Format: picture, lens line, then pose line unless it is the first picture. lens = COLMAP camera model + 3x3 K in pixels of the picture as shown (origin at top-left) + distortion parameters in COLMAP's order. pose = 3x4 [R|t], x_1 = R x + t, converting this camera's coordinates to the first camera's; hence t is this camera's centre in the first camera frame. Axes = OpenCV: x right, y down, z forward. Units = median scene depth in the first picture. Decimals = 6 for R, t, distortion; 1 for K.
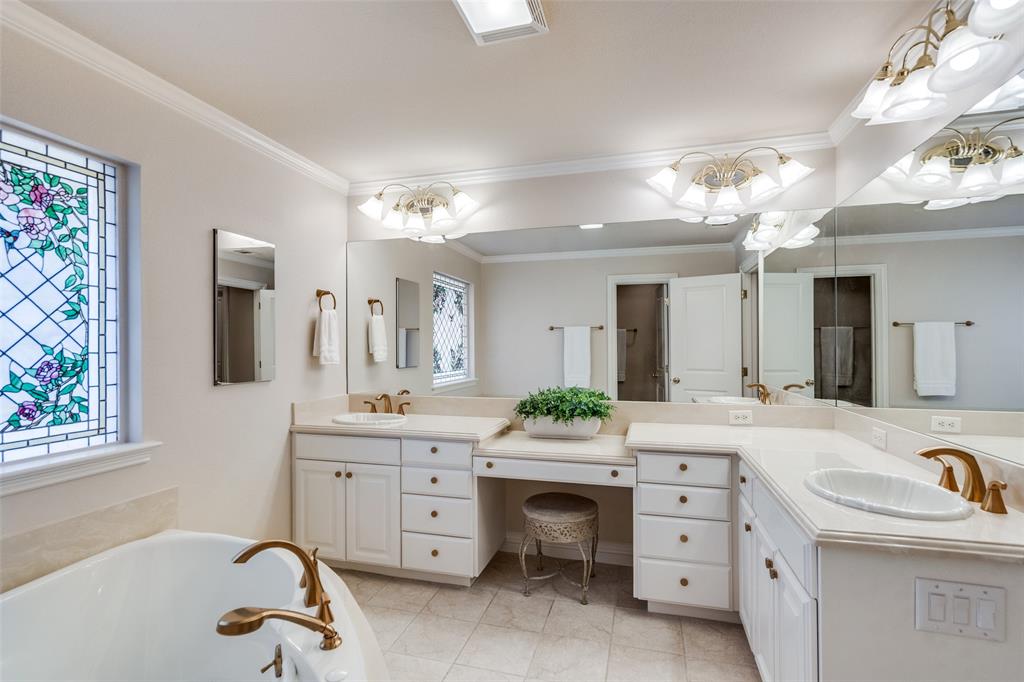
lens RADIAL K [[484.9, 0, 513.9], [0, 484.9, 344.3], [0, 0, 1]] dist [-0.000500, 0.000984]
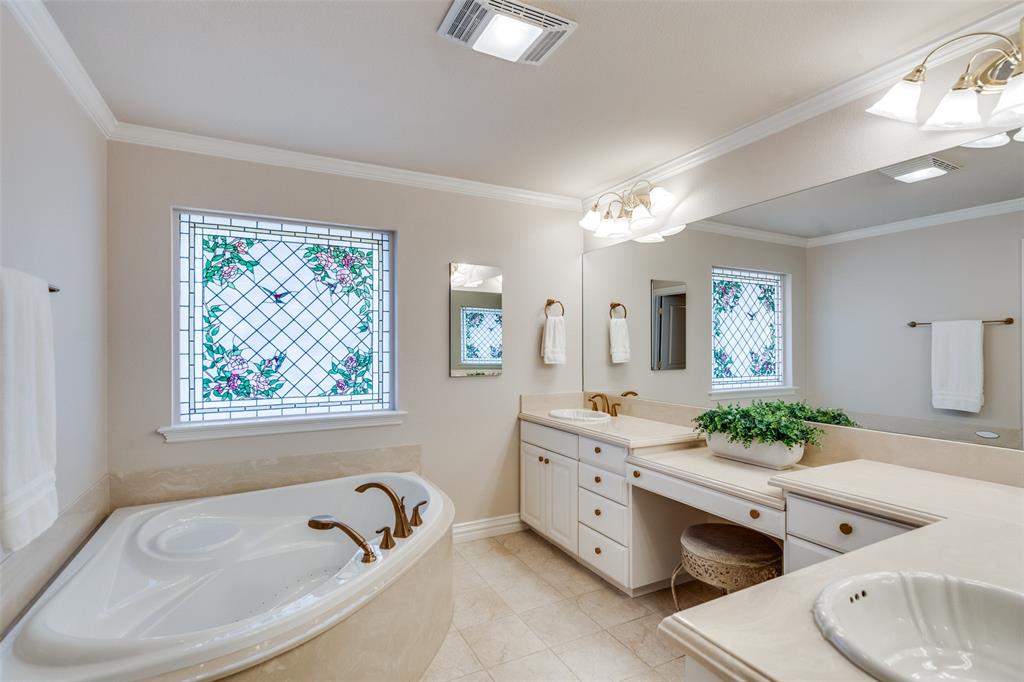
lens RADIAL K [[484.9, 0, 510.5], [0, 484.9, 344.6], [0, 0, 1]] dist [-0.000500, 0.000984]
pose [[0.681314, -0.000753, -0.731990, 0.533832], [0.000327, 1.000000, -0.000724, -0.005334], [0.731991, 0.000254, 0.681314, 0.191897]]
